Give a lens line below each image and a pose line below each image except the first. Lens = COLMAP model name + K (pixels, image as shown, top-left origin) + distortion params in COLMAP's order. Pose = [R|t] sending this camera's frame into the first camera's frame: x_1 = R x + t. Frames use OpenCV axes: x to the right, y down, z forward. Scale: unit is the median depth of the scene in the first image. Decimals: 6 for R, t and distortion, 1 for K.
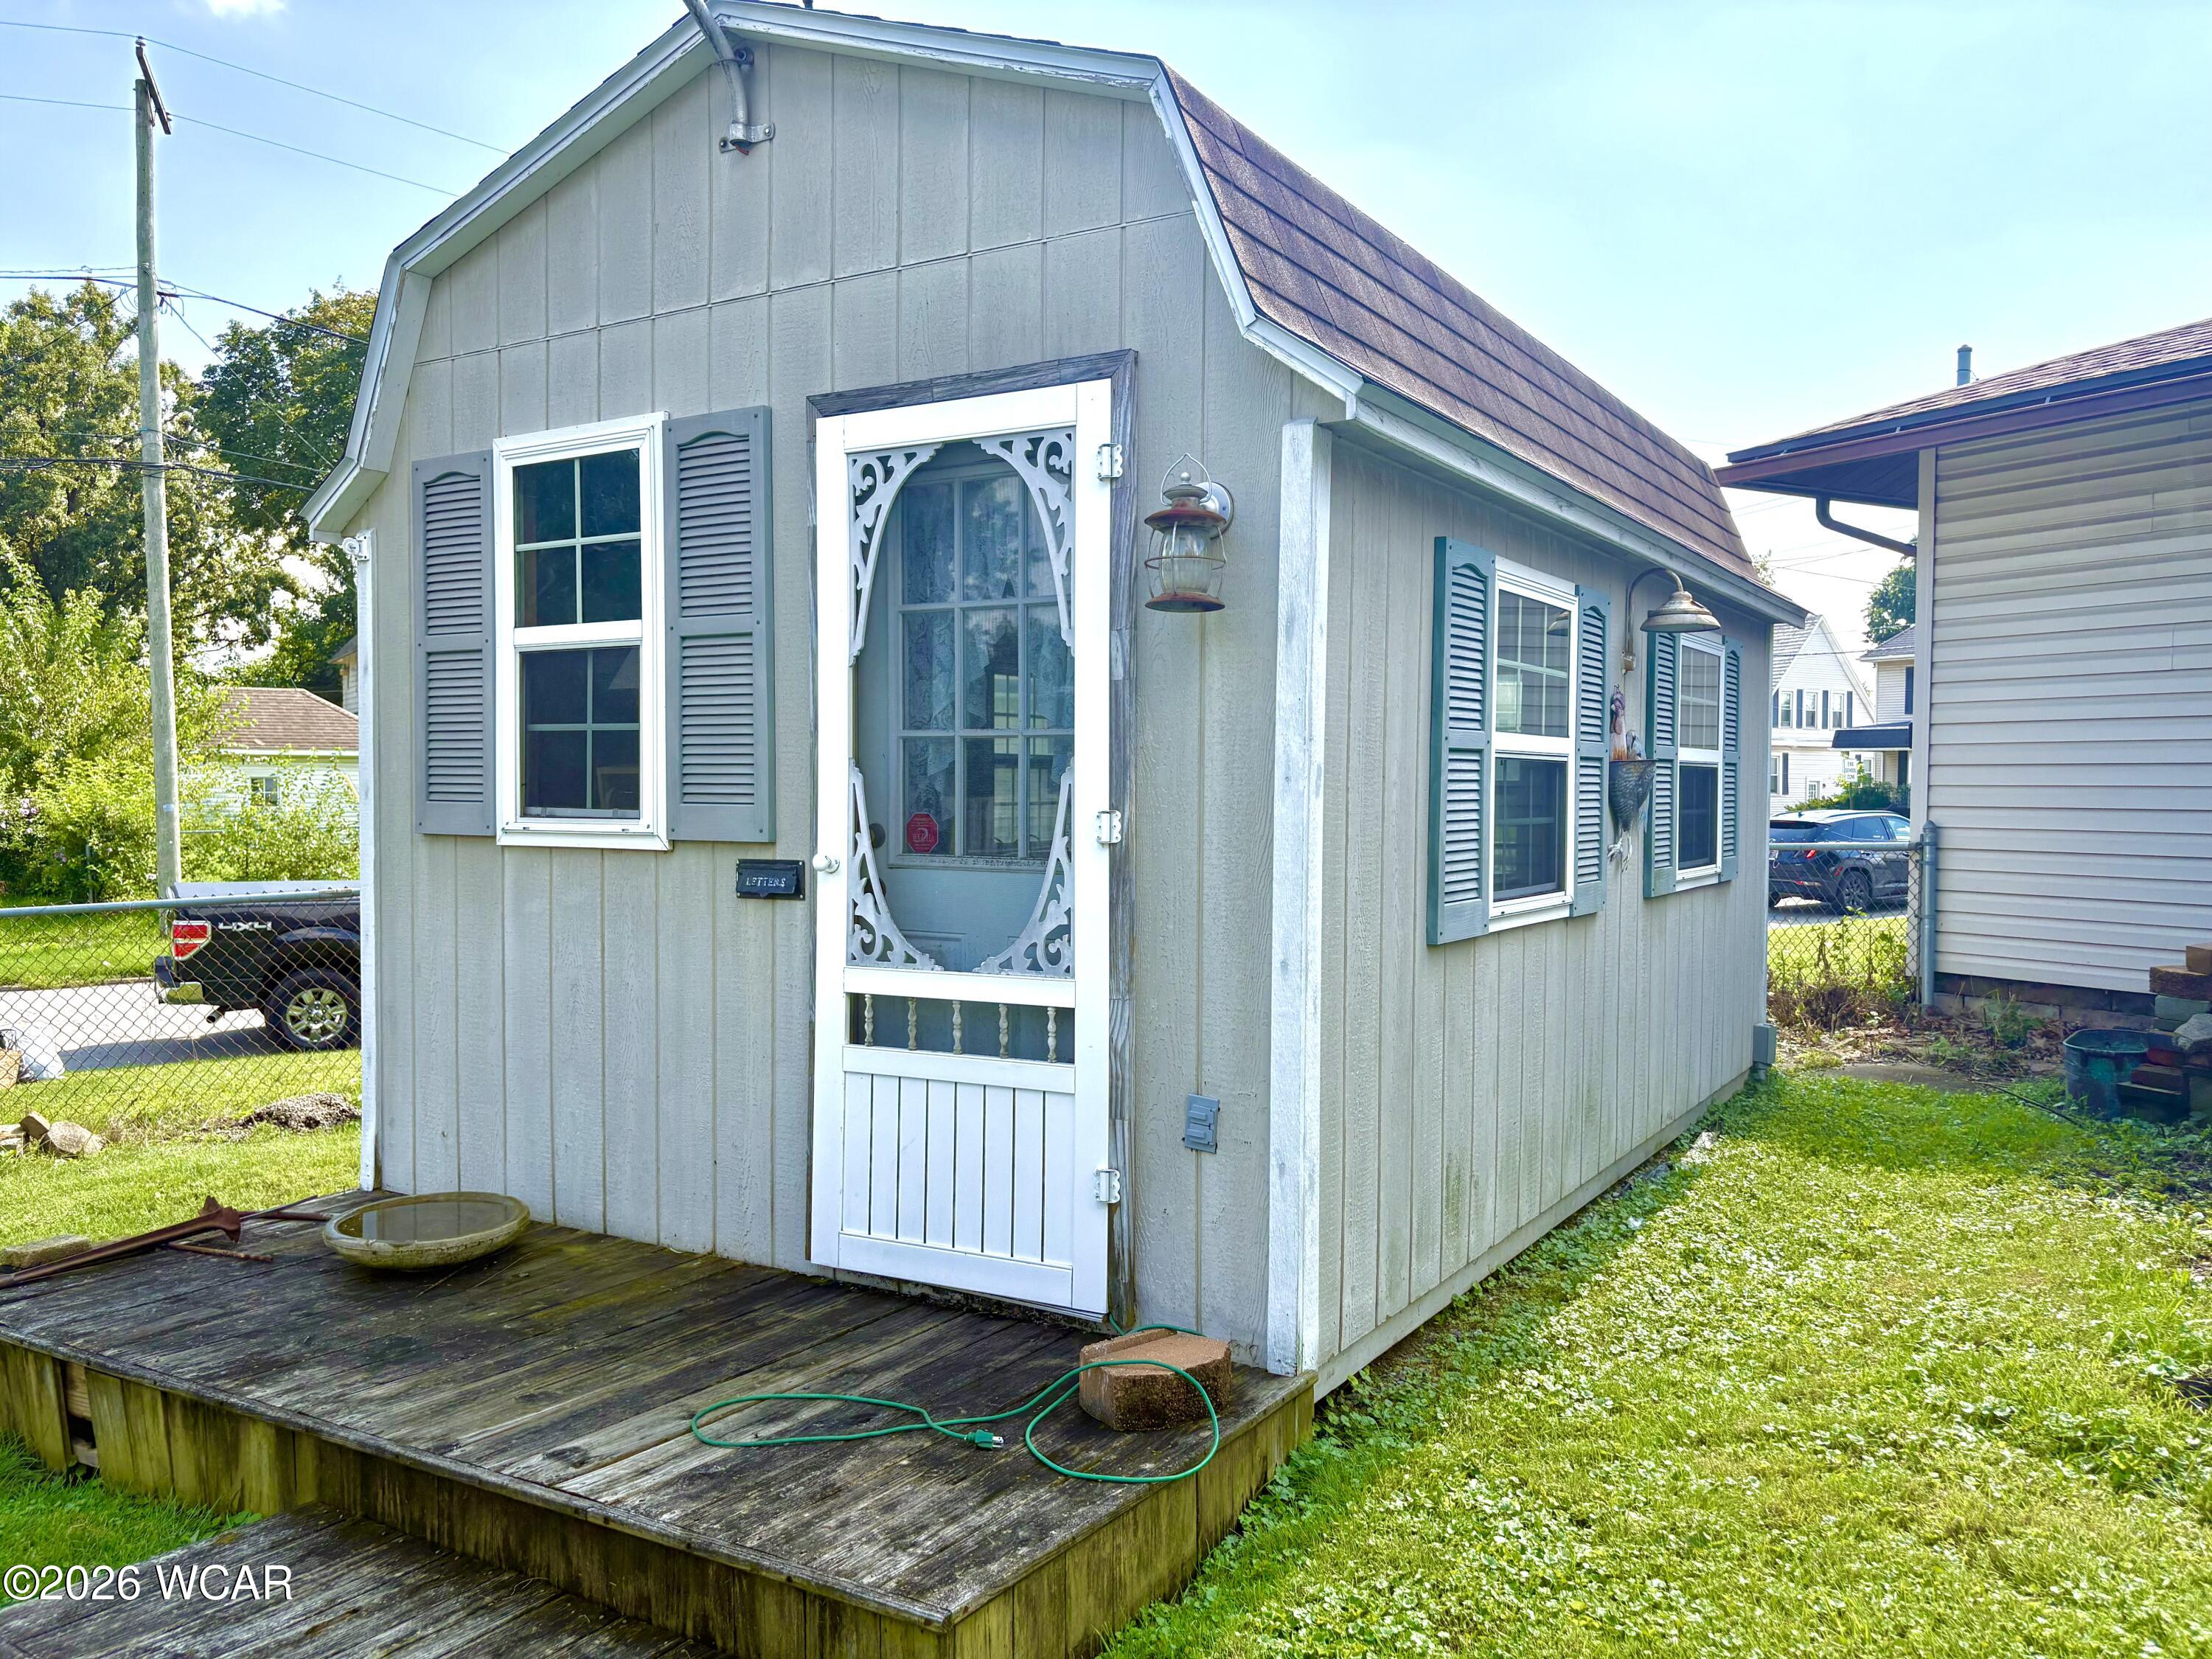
lens RADIAL K [[1658.6, 0, 1106.0], [0, 1658.6, 829.5], [0, 0, 1]] dist [-0.000871, -0.000550]
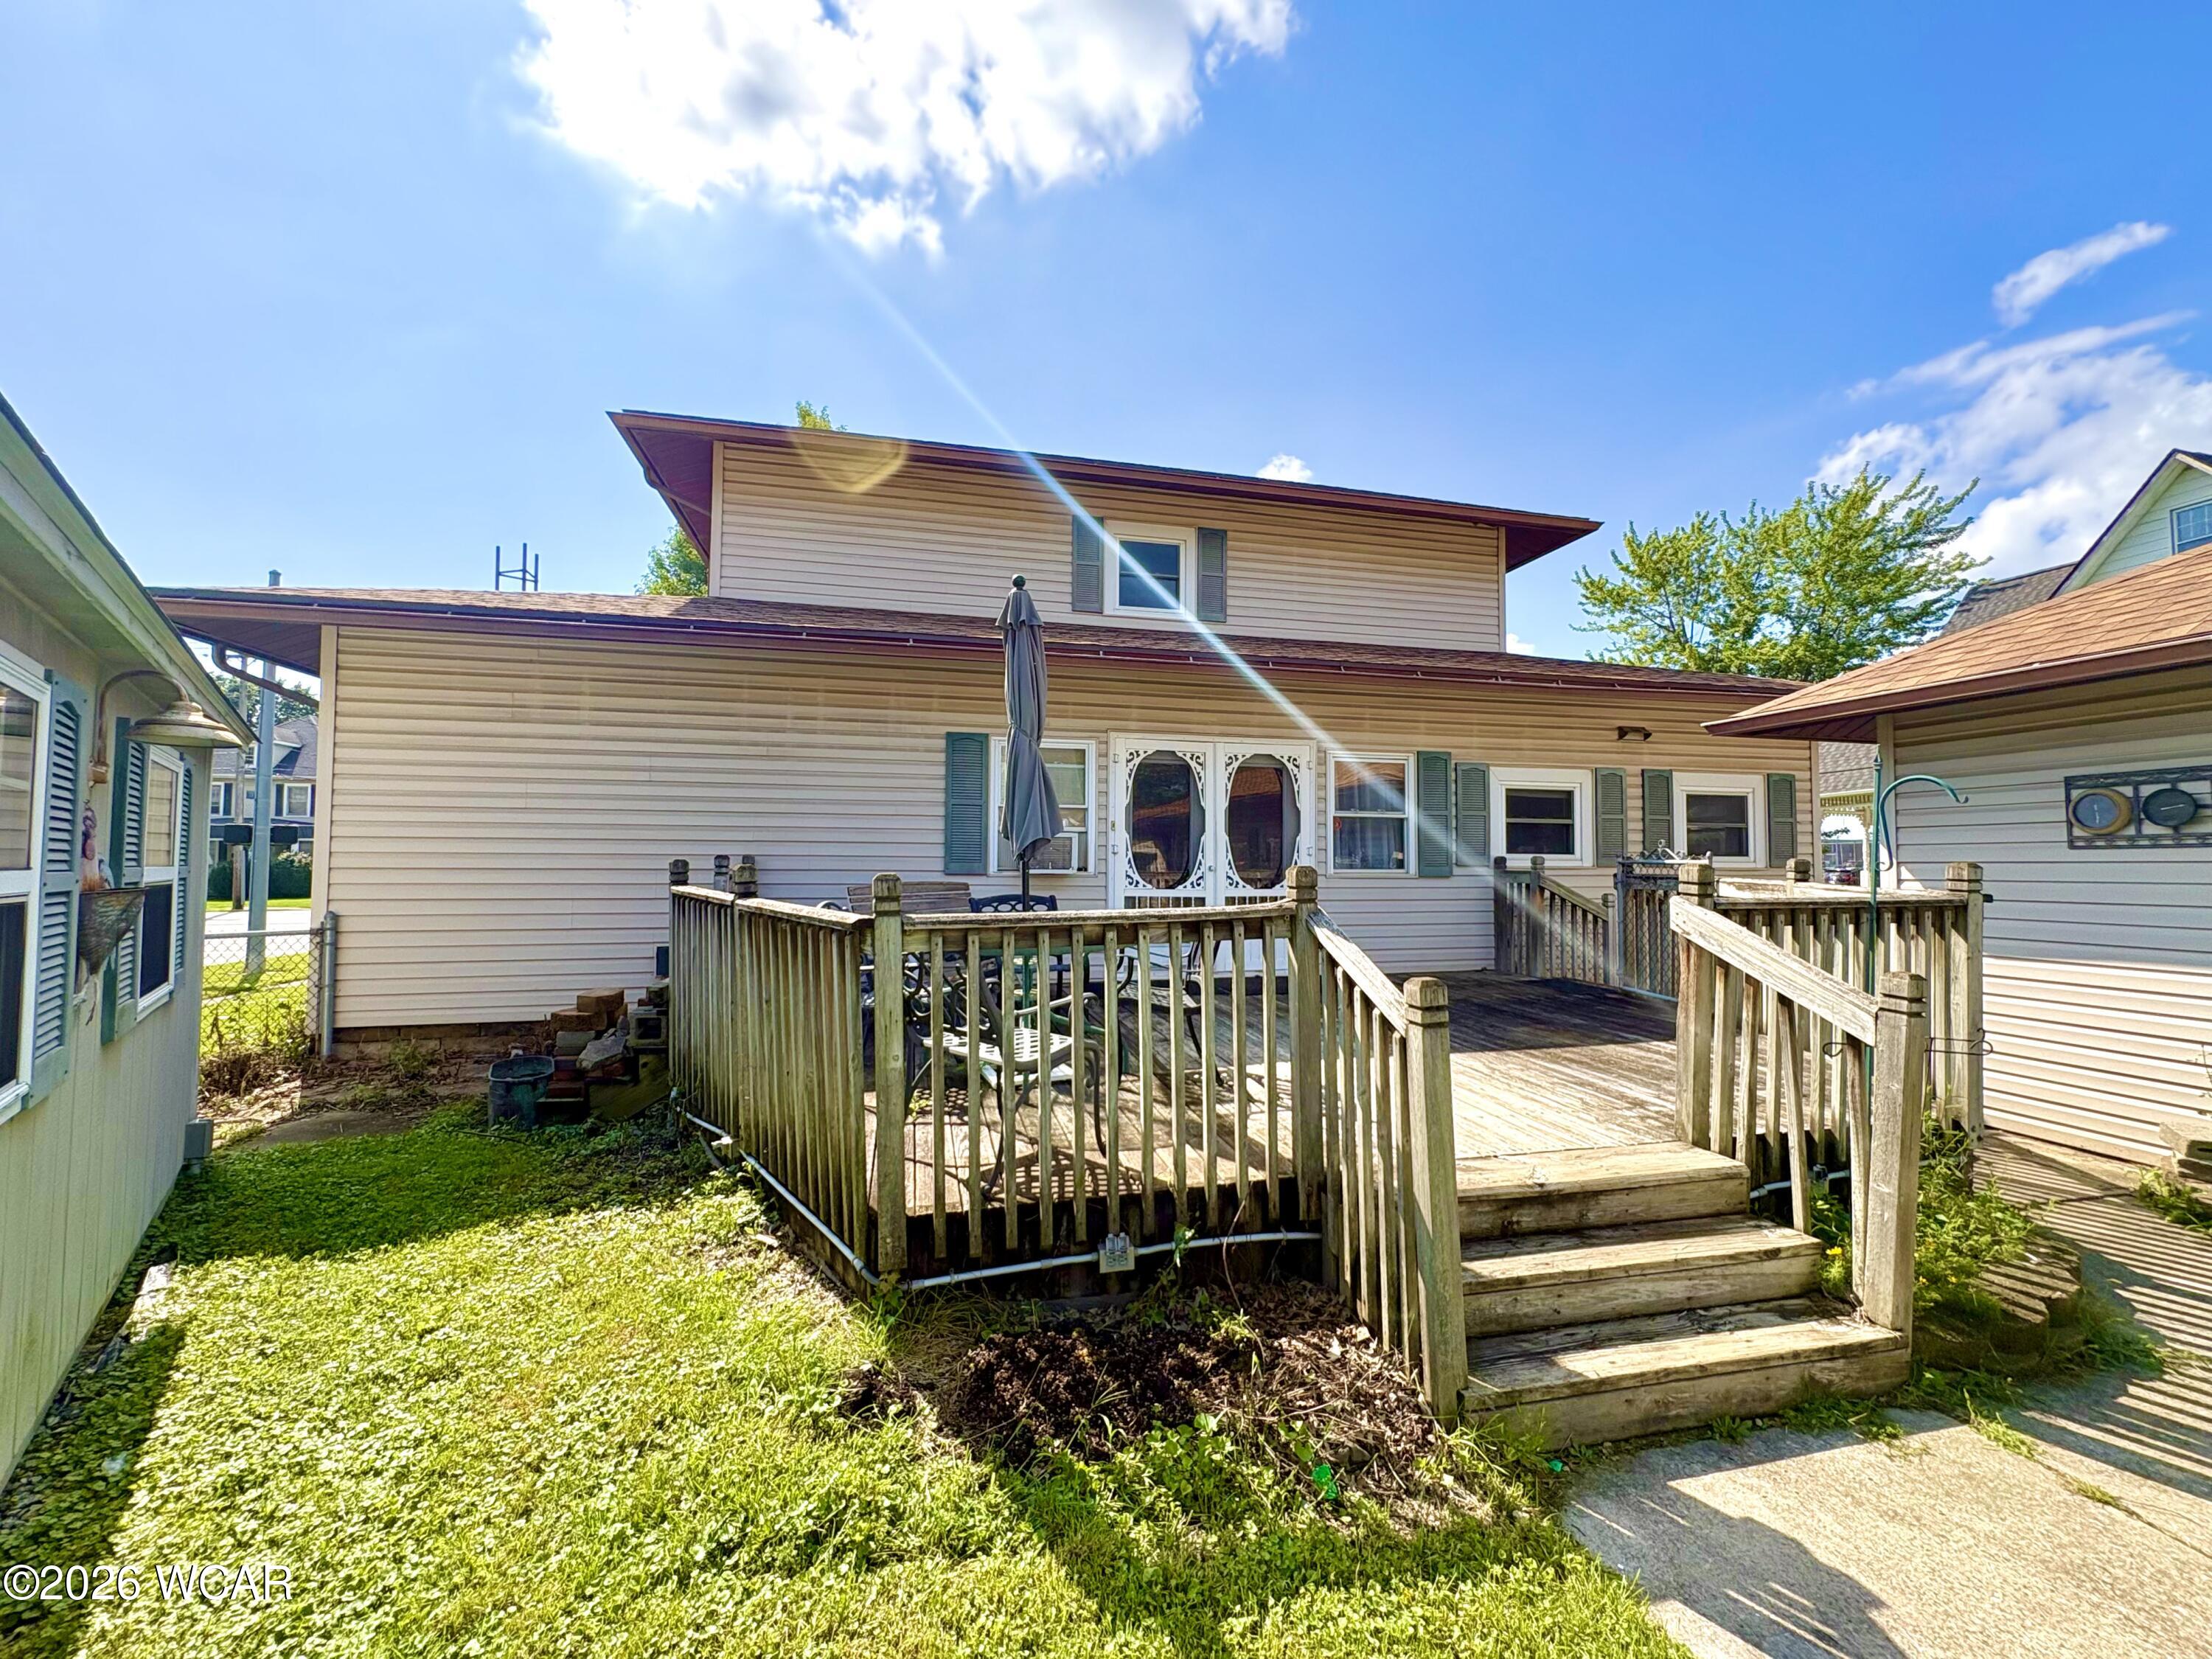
lens RADIAL K [[882.8, 0, 1104.4], [0, 882.8, 838.4], [0, 0, 1]] dist [0.000356, 0.000937]
pose [[0.308064, 0.031014, 0.950860, 0.027891], [0.021437, 0.998988, -0.039529, -0.024443], [-0.951124, 0.032561, 0.307088, 0.235066]]
